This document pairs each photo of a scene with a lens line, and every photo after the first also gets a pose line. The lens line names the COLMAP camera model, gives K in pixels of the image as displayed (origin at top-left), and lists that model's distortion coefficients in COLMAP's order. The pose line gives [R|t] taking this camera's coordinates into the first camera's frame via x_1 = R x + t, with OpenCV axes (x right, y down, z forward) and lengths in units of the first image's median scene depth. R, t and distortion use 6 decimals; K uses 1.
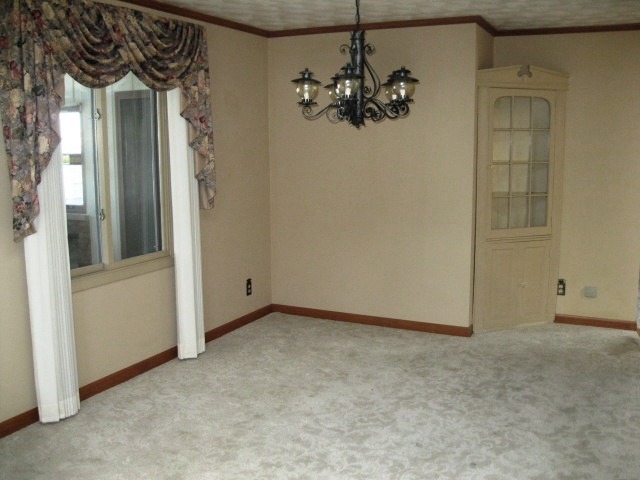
lens RADIAL K [[673.7, 0, 320.5], [0, 673.7, 238.5], [0, 0, 1]] dist [-0.097569, 0.000000]
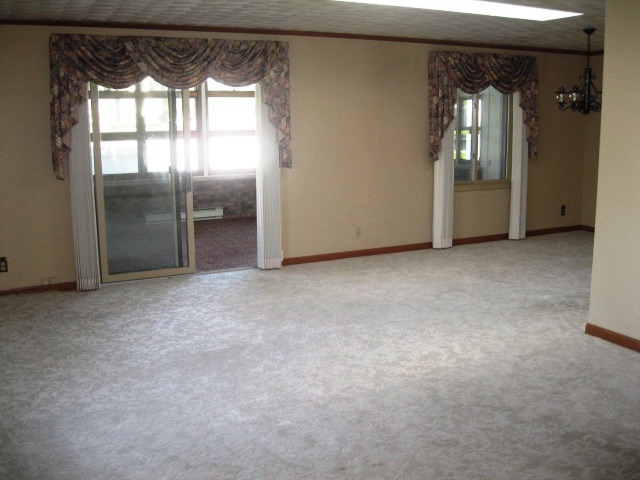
lens RADIAL K [[673.7, 0, 320.4], [0, 673.7, 239.8], [0, 0, 1]] dist [-0.097569, 0.000000]
pose [[0.816459, 0.103713, -0.568013, 0.540389], [-0.083084, 0.994601, 0.062178, 0.147547], [0.571395, -0.003573, 0.820668, -1.057270]]
